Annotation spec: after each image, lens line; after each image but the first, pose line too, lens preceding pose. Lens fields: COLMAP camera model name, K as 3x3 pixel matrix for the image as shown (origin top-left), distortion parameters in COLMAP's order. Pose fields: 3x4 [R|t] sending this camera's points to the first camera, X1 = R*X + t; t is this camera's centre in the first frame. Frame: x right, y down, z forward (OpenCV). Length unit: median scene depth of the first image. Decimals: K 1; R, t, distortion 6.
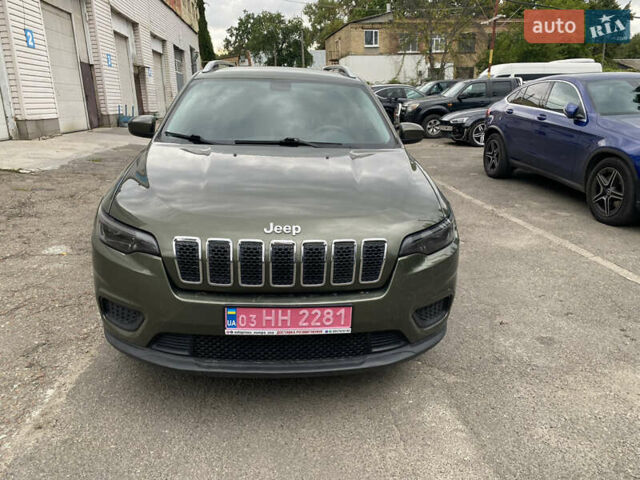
lens RADIAL K [[484.0, 0, 319.0], [0, 484.0, 235.0], [0, 0, 1]] dist [0.021997, -0.015883]
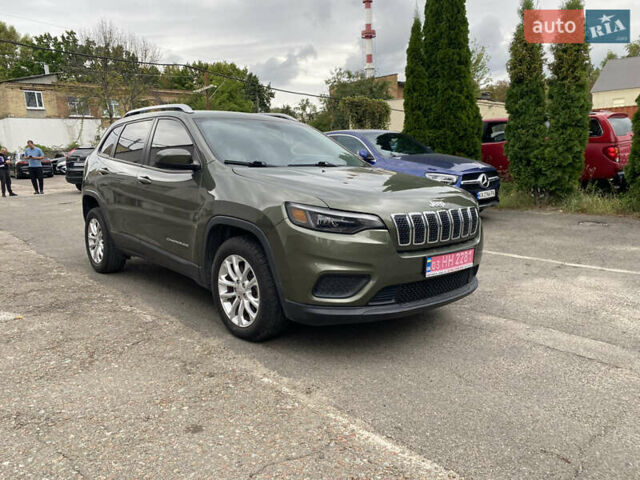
lens RADIAL K [[484.0, 0, 321.5], [0, 484.0, 240.9], [0, 0, 1]] dist [0.021997, -0.015883]
pose [[0.795291, -0.120965, 0.594036, -1.034195], [0.188894, 0.980554, -0.053216, 0.091352], [-0.576047, 0.154532, 0.802676, -0.007990]]
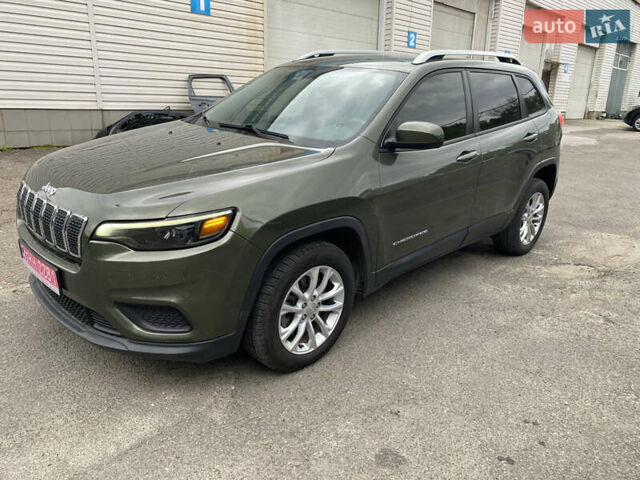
lens RADIAL K [[484.0, 0, 317.6], [0, 484.0, 239.7], [0, 0, 1]] dist [0.021997, -0.015883]
pose [[0.645435, 0.244598, -0.723592, 0.970589], [-0.236844, 0.964735, 0.114850, -0.145189], [0.726167, 0.097250, 0.680605, 0.543946]]
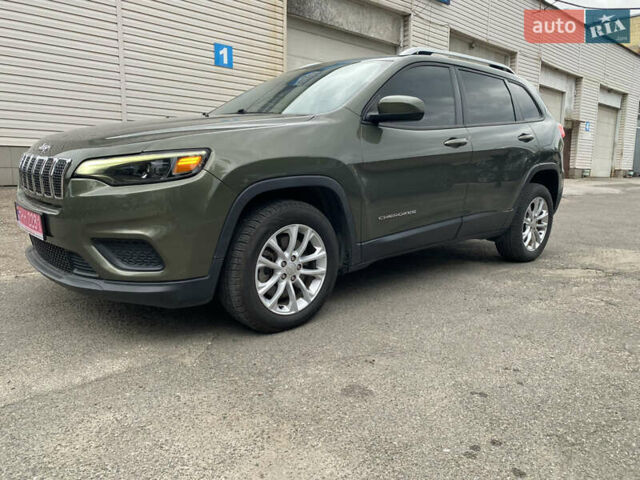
lens RADIAL K [[484.0, 0, 319.4], [0, 484.0, 245.9], [0, 0, 1]] dist [0.021997, -0.015883]
pose [[0.602704, 0.147093, -0.784291, 1.088861], [-0.233085, 0.972451, 0.003264, 0.050593], [0.763164, 0.180840, 0.620385, 0.645078]]
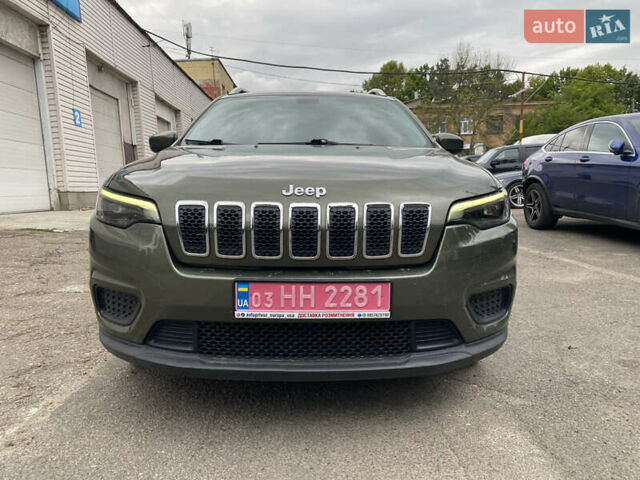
lens RADIAL K [[484.0, 0, 324.3], [0, 484.0, 239.0], [0, 0, 1]] dist [0.021997, -0.015883]
pose [[0.998105, -0.019122, -0.058487, 0.005334], [0.009452, 0.986853, -0.161341, 0.164514], [0.060803, 0.160483, 0.985164, 0.146885]]
